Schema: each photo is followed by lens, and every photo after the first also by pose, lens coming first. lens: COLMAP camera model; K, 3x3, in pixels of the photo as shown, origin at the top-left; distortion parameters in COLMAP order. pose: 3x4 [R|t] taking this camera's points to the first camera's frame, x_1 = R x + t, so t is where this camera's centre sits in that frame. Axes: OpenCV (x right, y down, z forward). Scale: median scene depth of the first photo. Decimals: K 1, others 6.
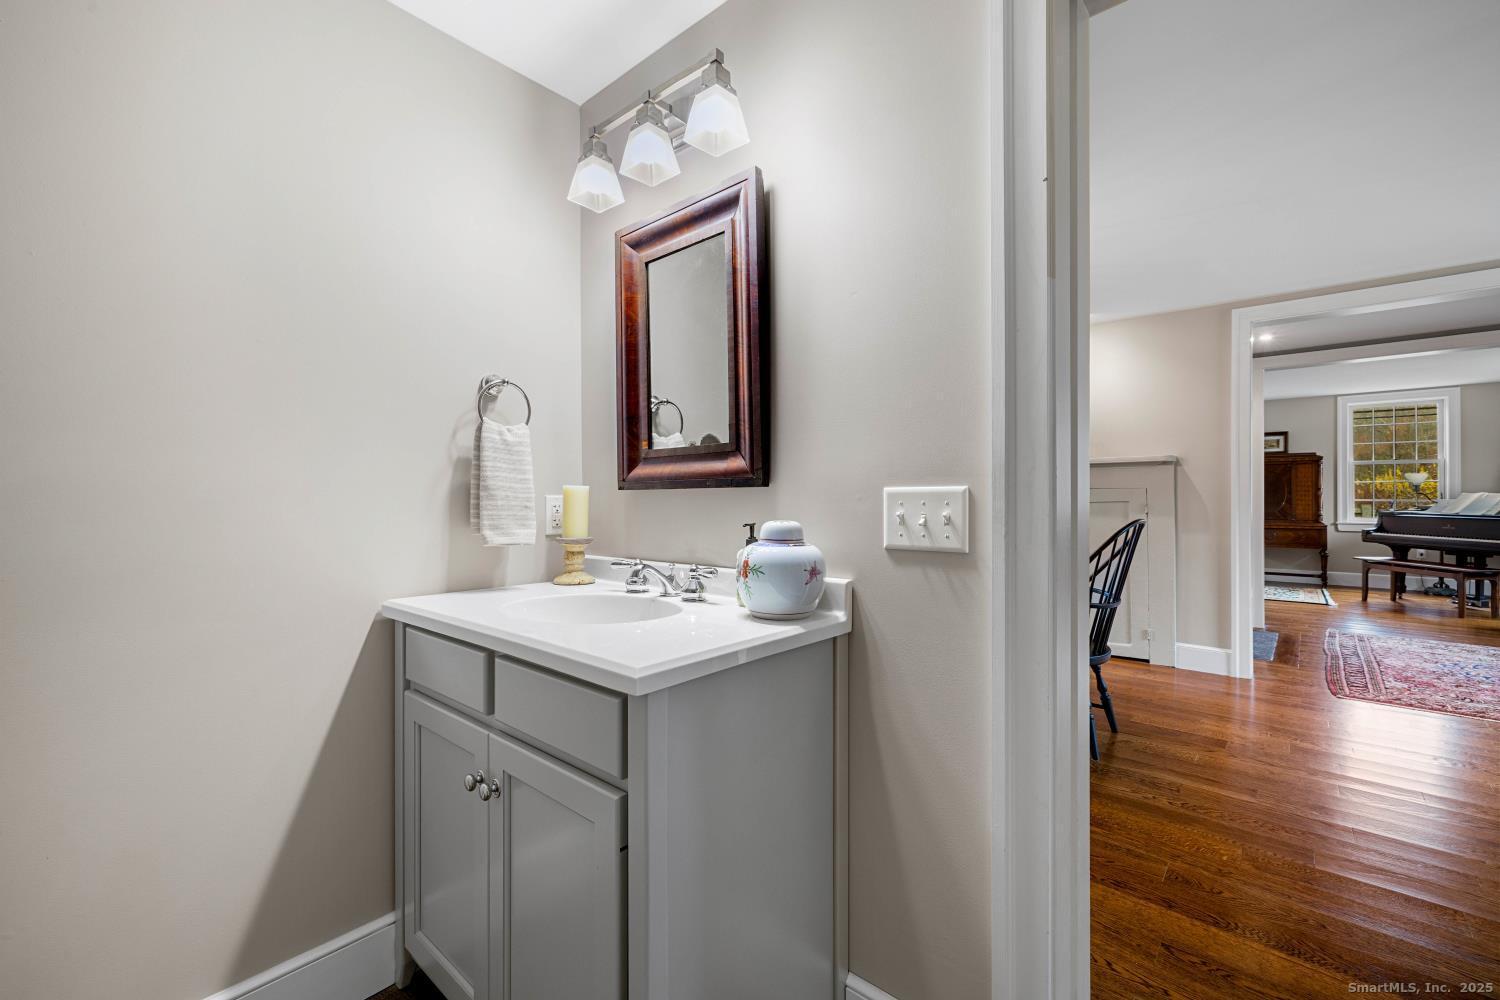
lens RADIAL K [[633.8, 0, 741.9], [0, 633.8, 500.6], [0, 0, 1]] dist [0.003158, -0.000519]
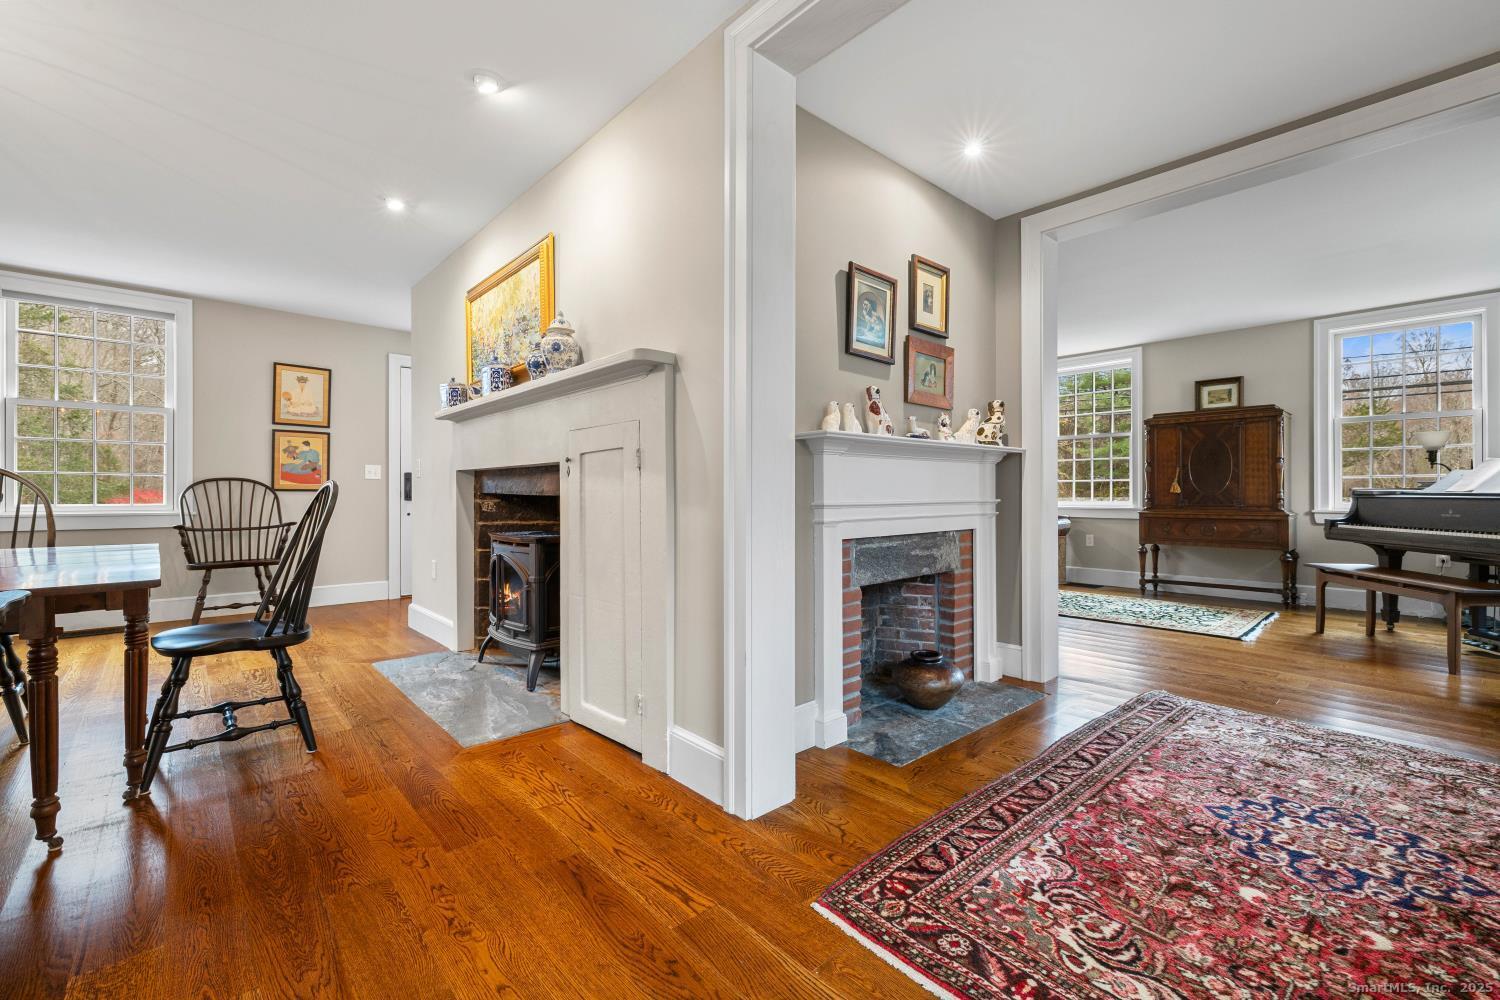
lens RADIAL K [[633.8, 0, 745.9], [0, 633.8, 494.2], [0, 0, 1]] dist [0.003158, -0.000519]
pose [[0.992764, 0.007032, -0.119873, 0.480815], [-0.007236, 0.999973, -0.001266, 0.025016], [0.119861, 0.002125, 0.992788, 0.305352]]
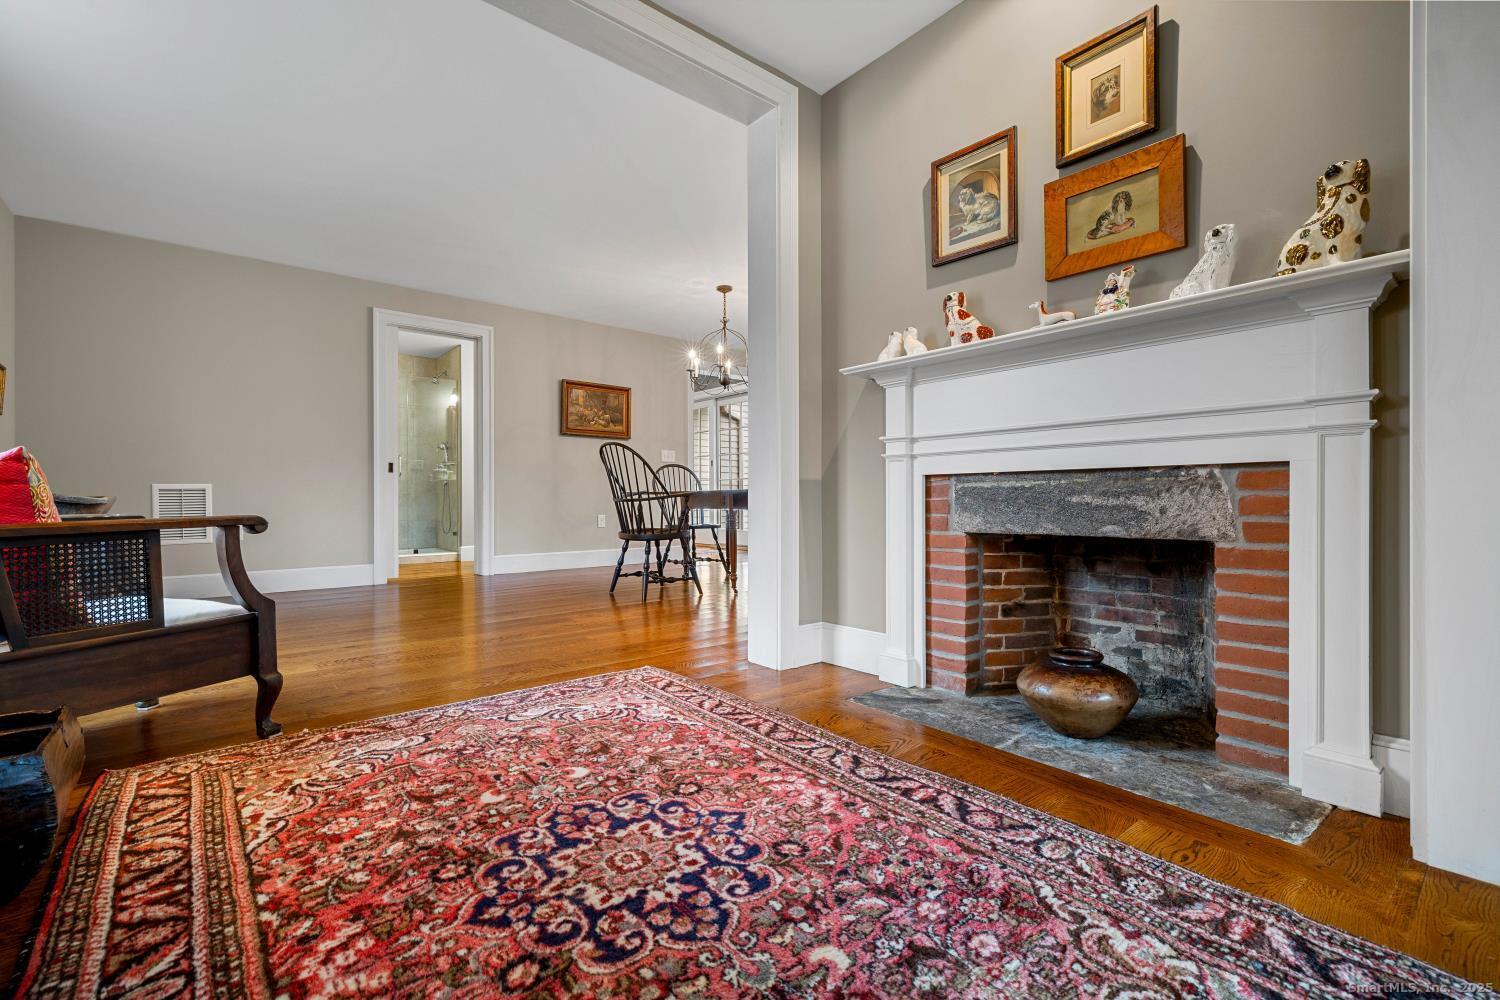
lens RADIAL K [[633.8, 0, 739.5], [0, 633.8, 497.0], [0, 0, 1]] dist [0.003158, -0.000519]
pose [[-0.155967, 0.009941, -0.987712, 0.833336], [-0.000335, 0.999949, 0.010117, 0.058098], [0.987762, 0.001909, -0.155955, 0.626204]]
